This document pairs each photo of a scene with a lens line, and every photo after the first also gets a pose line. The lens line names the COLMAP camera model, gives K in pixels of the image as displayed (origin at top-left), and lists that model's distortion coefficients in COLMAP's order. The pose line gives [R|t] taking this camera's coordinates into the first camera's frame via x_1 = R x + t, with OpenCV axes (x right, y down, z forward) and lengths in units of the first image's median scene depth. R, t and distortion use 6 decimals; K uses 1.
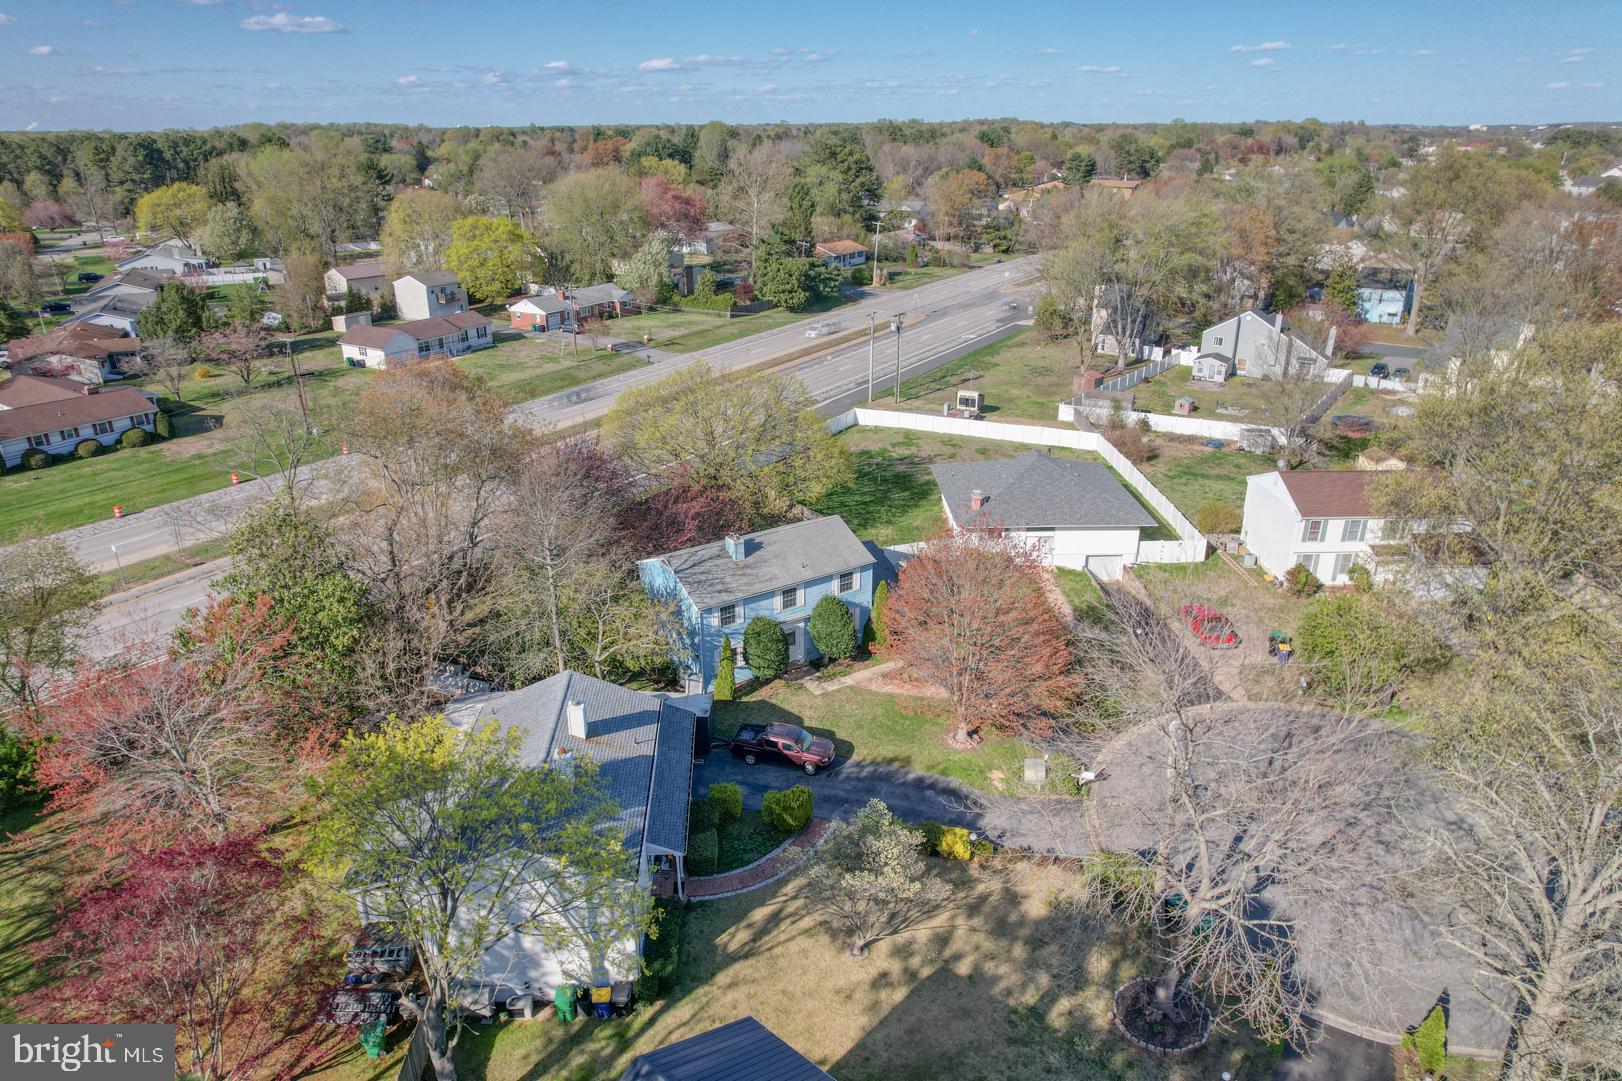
lens RADIAL K [[1111.0, 0, 815.5], [0, 1111.0, 536.7], [0, 0, 1]] dist [-0.055111, 0.015579]
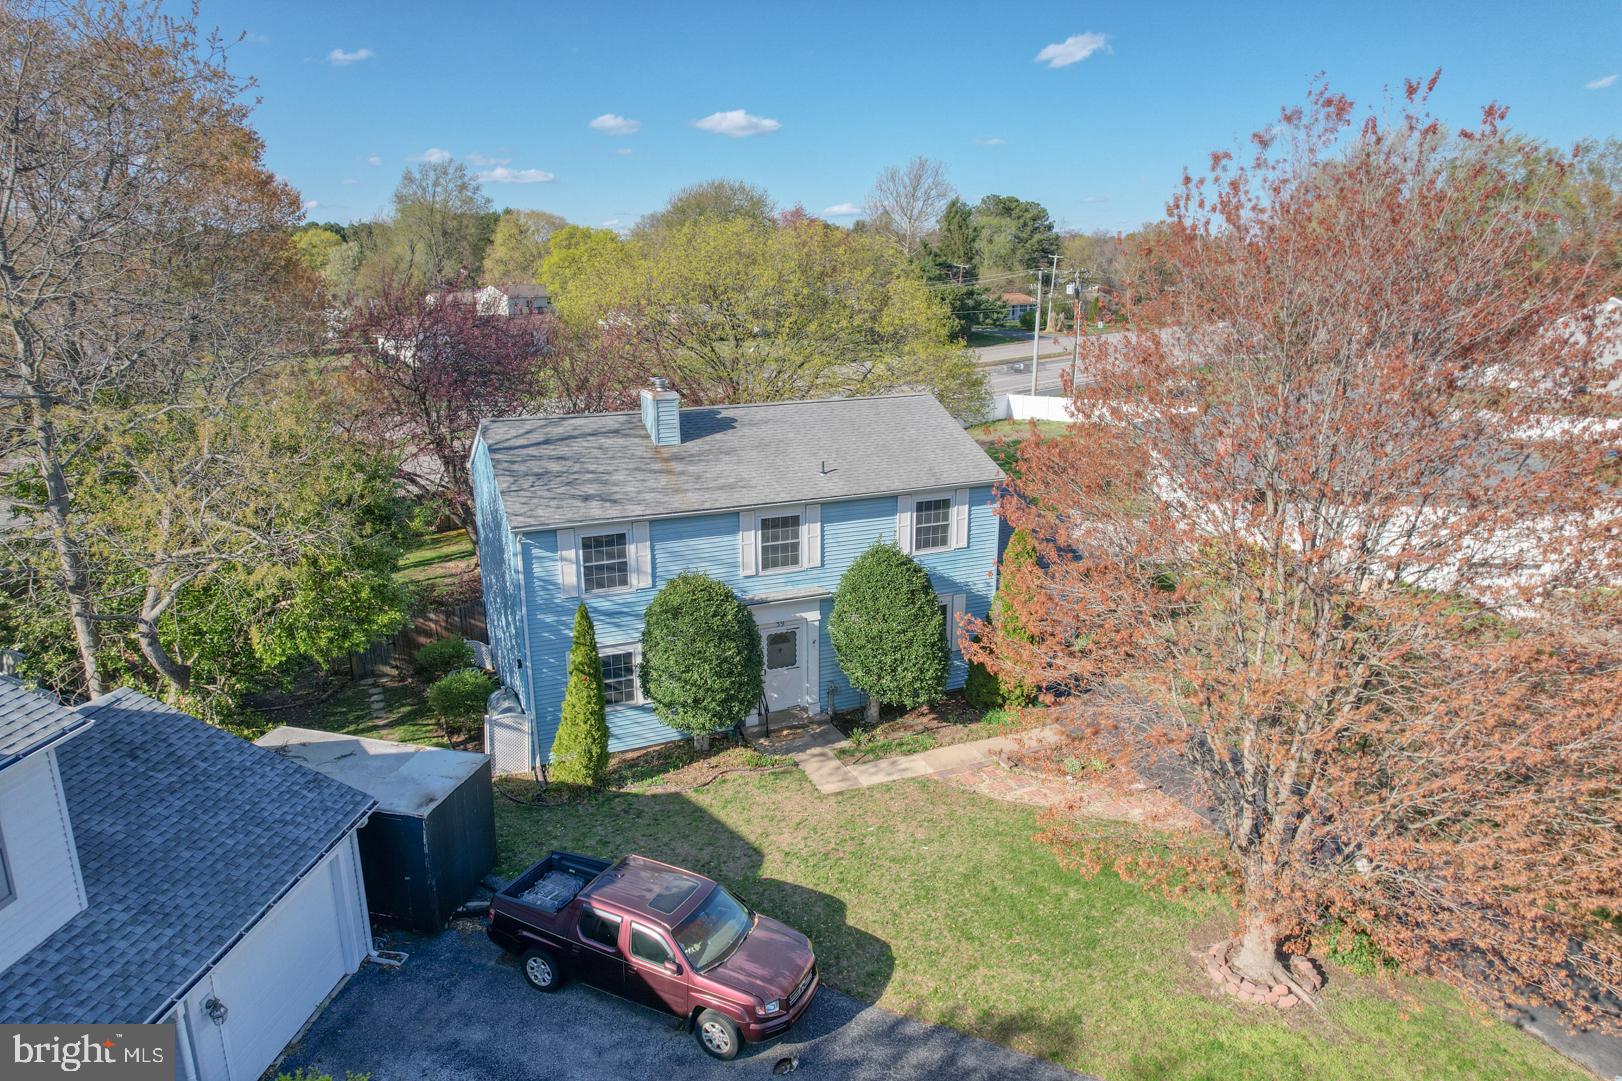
lens RADIAL K [[1111.0, 0, 812.5], [0, 1111.0, 546.5], [0, 0, 1]] dist [-0.055111, 0.015579]
pose [[0.986888, 0.047152, -0.154367, 0.049215], [-0.063881, 0.992390, -0.105268, 0.098414], [0.148229, 0.113749, 0.982390, 0.616788]]
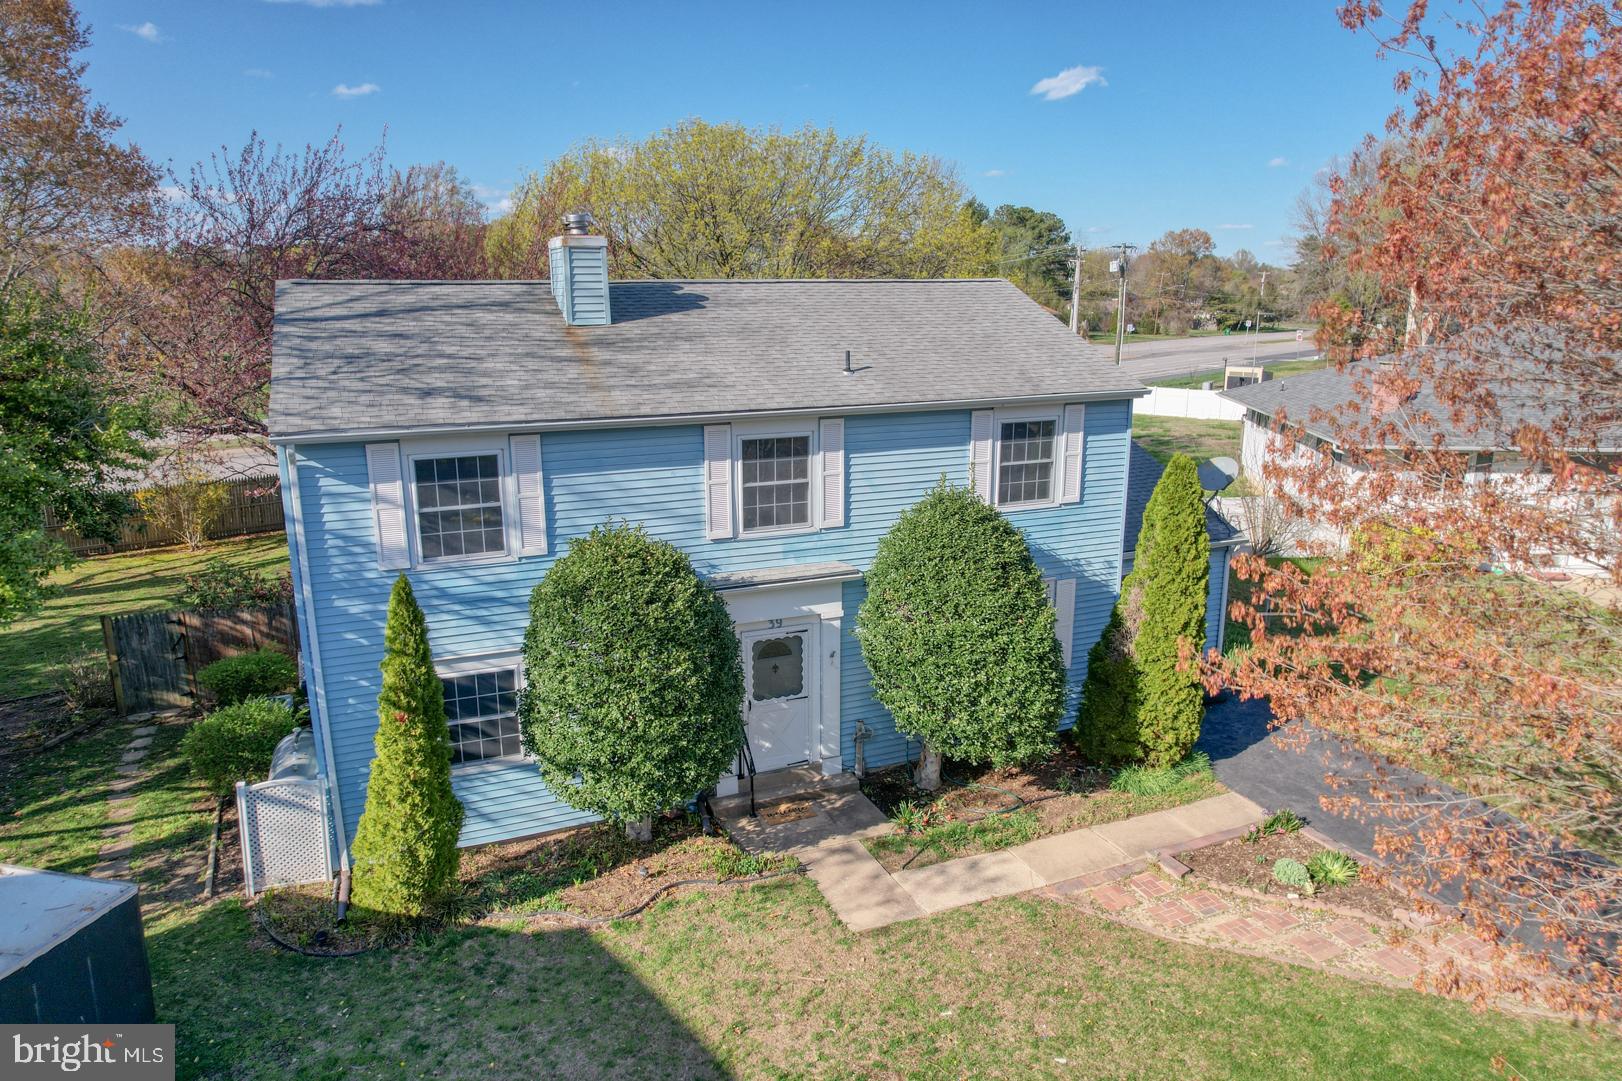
lens RADIAL K [[1111.0, 0, 811.5], [0, 1111.0, 550.1], [0, 0, 1]] dist [-0.055111, 0.015579]
pose [[0.985868, 0.045045, -0.161352, 0.021919], [-0.066077, 0.989641, -0.127453, 0.098877], [0.153940, 0.136314, 0.978632, 0.781516]]
